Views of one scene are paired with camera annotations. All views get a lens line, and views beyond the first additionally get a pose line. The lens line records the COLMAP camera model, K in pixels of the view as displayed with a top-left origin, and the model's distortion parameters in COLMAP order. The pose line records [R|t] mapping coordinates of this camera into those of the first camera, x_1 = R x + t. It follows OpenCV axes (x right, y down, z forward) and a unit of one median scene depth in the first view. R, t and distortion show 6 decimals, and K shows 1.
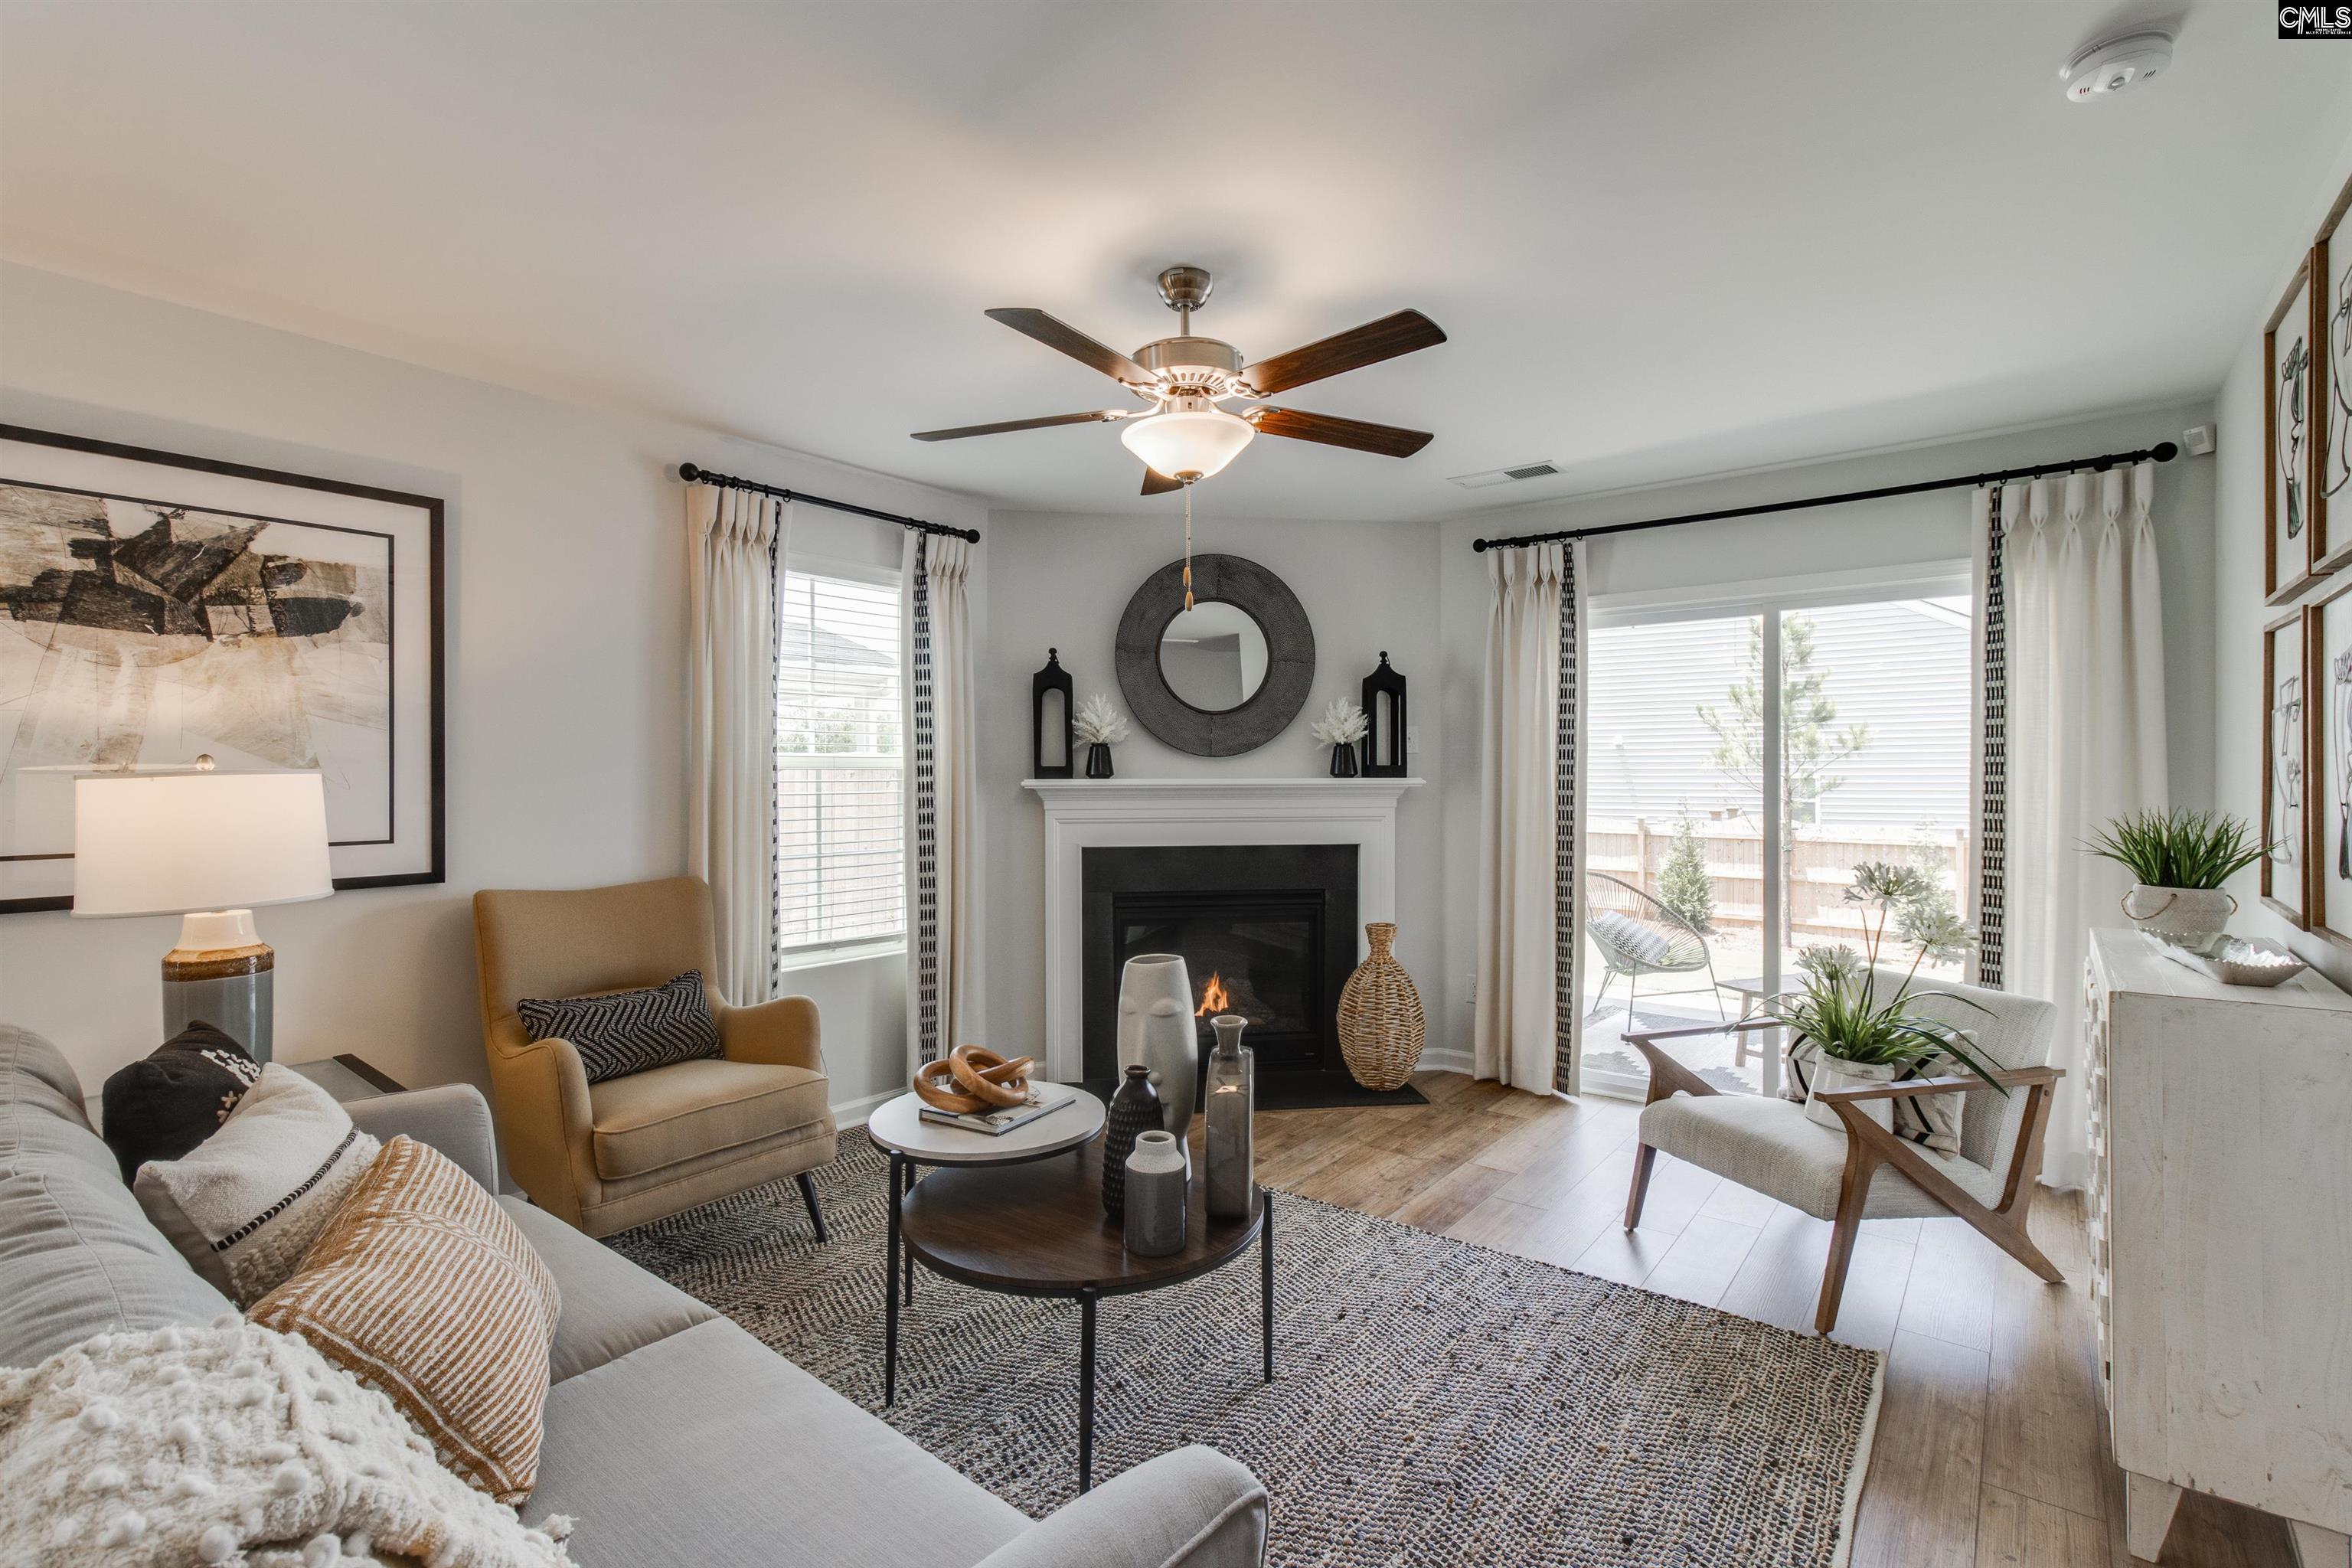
lens RADIAL K [[1086.4, 0, 1177.4], [0, 1086.4, 774.8], [0, 0, 1]] dist [0.001550, 0.001445]
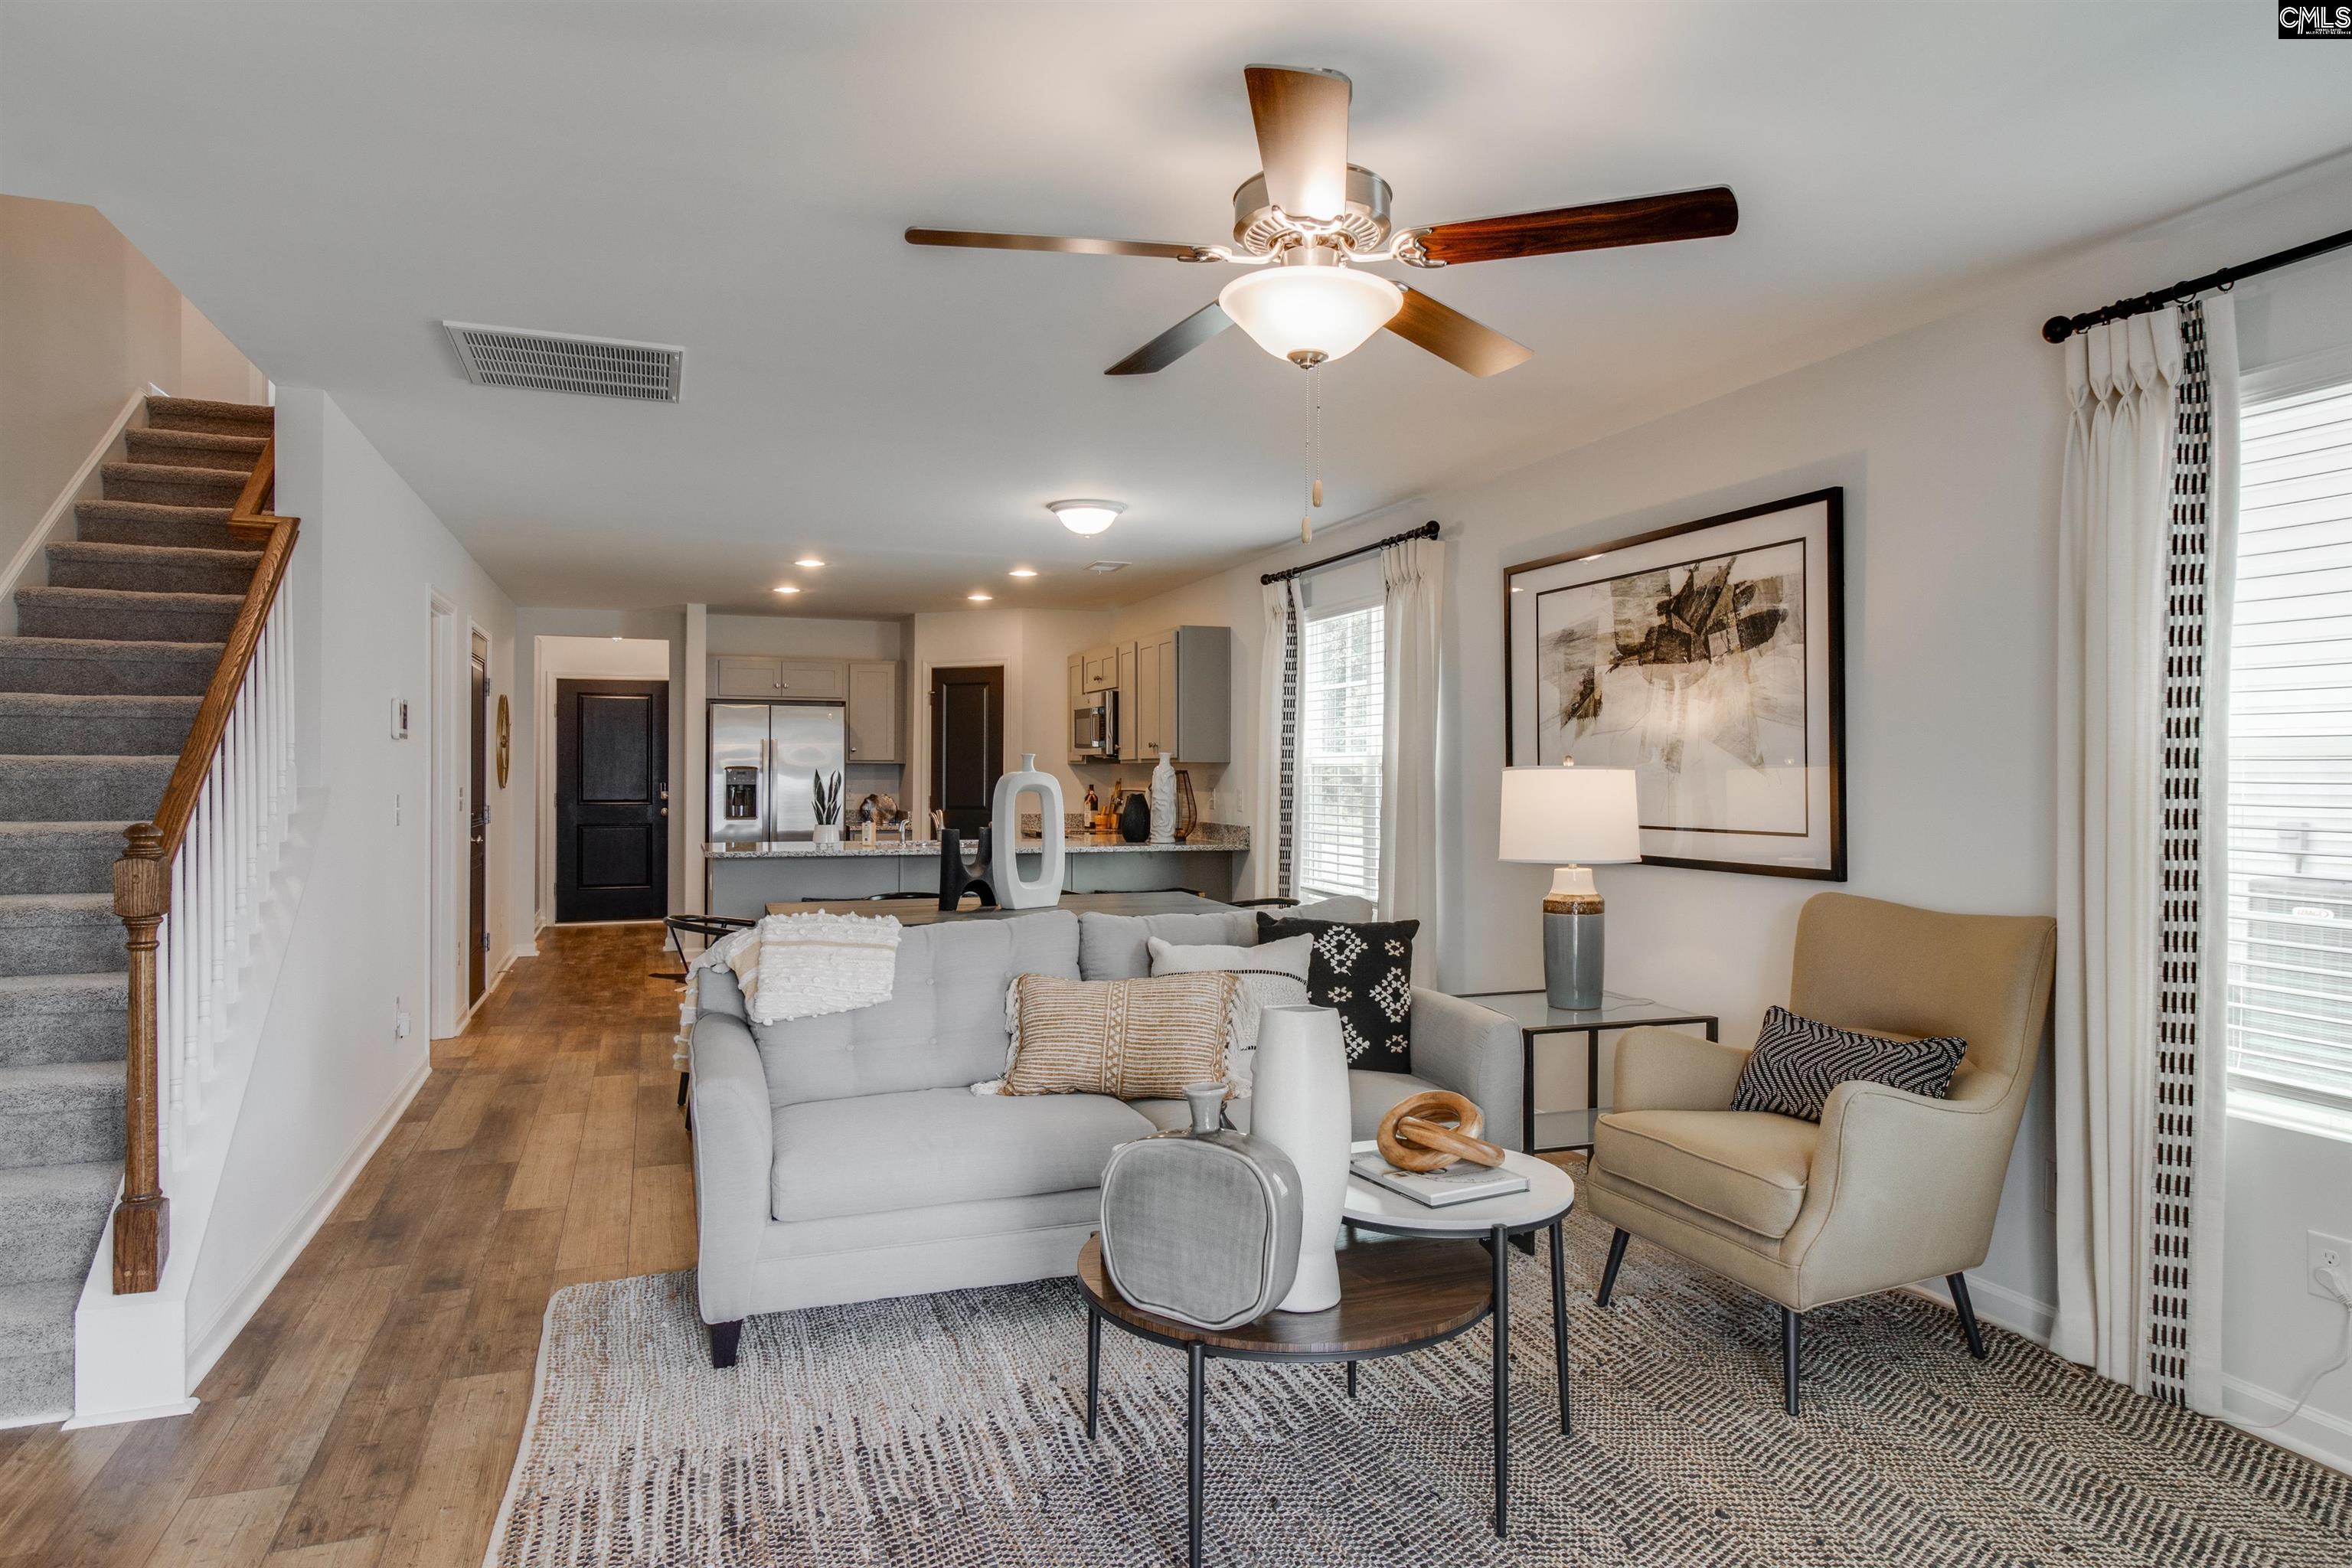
lens RADIAL K [[1400.0, 0, 1172.0], [0, 1400.0, 775.7], [0, 0, 1]] dist [0.000344, 0.000054]
pose [[-0.531252, 0.004961, -0.847199, 0.591219], [0.000148, 0.999983, 0.005763, -0.002064], [0.847214, 0.002936, -0.531244, 0.983591]]
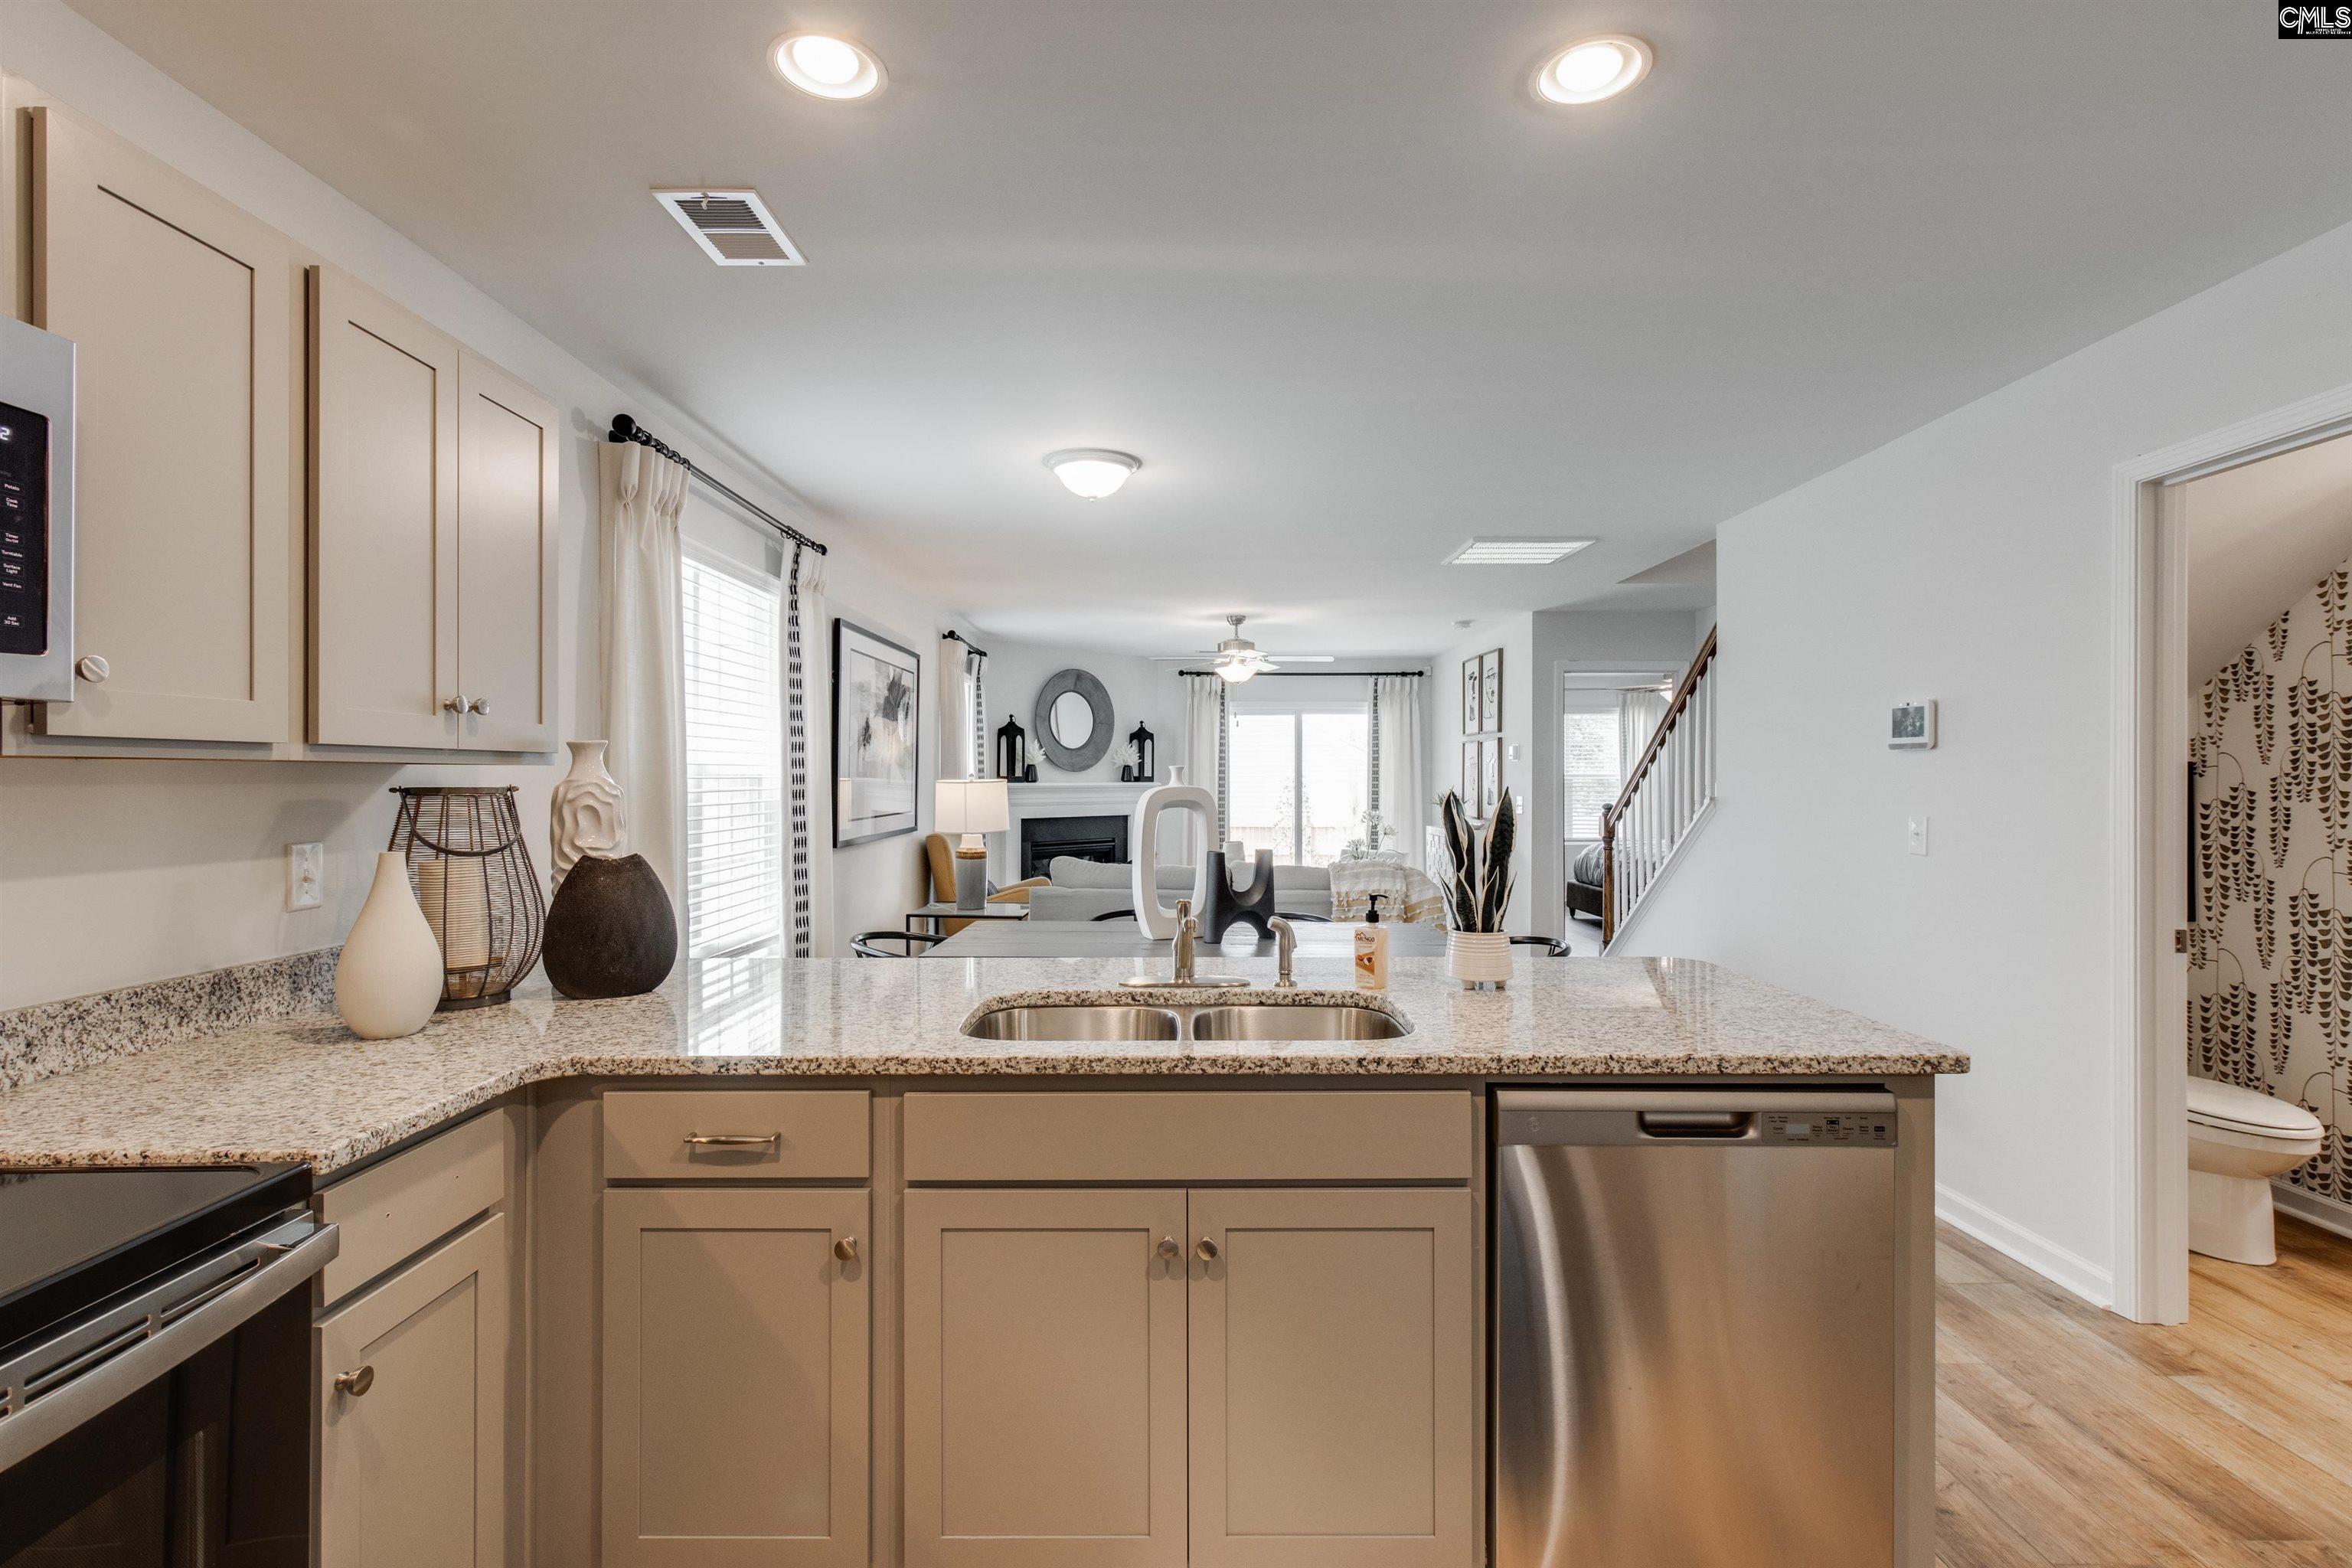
lens RADIAL K [[1086.4, 0, 1171.9], [0, 1086.4, 779.6], [0, 0, 1]] dist [0.001550, 0.001445]
pose [[0.788620, 0.000274, 0.614881, -1.365480], [-0.001341, 0.999998, 0.001274, -0.007004], [-0.614879, -0.001829, 0.788619, -0.869784]]
